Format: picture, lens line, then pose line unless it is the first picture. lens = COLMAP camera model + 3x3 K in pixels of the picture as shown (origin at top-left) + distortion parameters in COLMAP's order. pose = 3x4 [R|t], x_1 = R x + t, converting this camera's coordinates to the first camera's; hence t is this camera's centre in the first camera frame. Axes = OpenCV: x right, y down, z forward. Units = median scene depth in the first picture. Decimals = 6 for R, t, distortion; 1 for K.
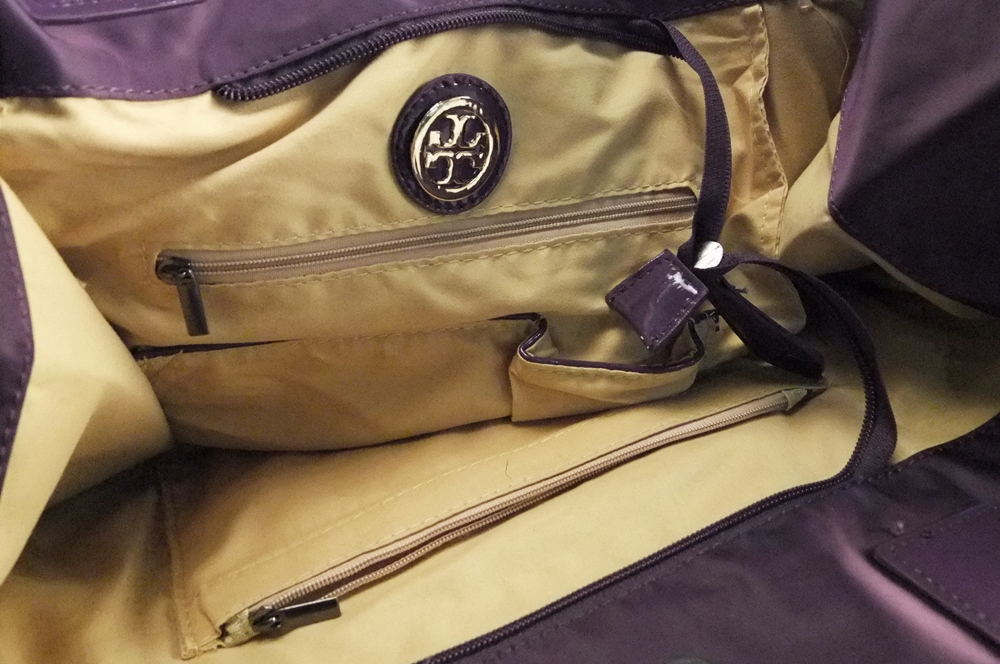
lens RADIAL K [[1010.9, 0, 500.0], [0, 1010.9, 332.0], [0, 0, 1]] dist [-0.007993, -0.279180]
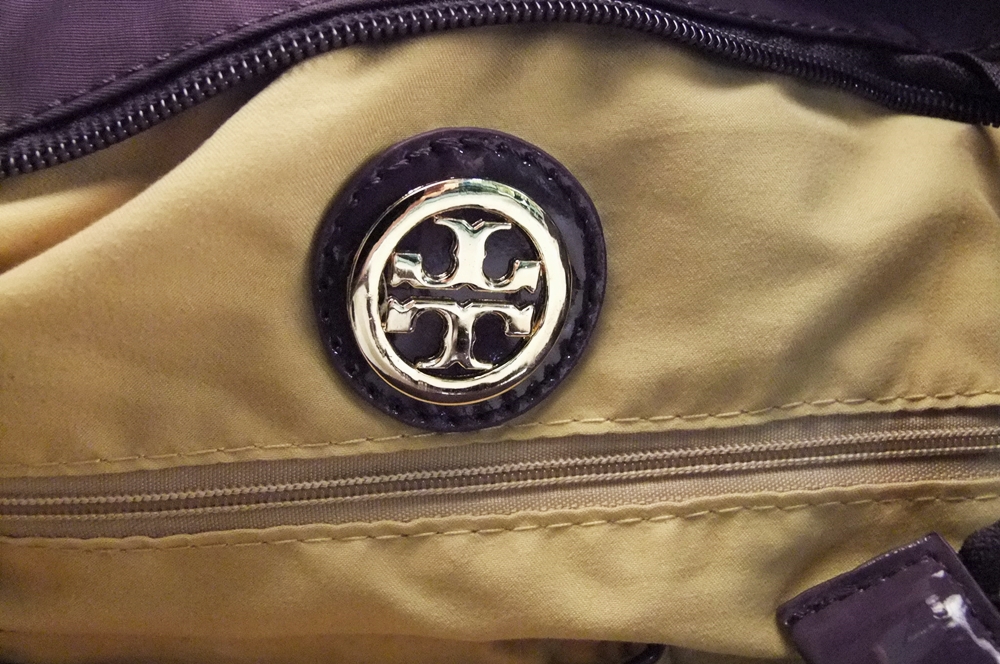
lens RADIAL K [[1010.9, 0, 500.0], [0, 1010.9, 332.0], [0, 0, 1]] dist [-0.007993, -0.279180]
pose [[0.948726, 0.059863, -0.310379, 0.109437], [-0.101025, 0.987828, -0.118276, -0.105920], [0.299521, 0.143568, 0.943226, 0.545452]]
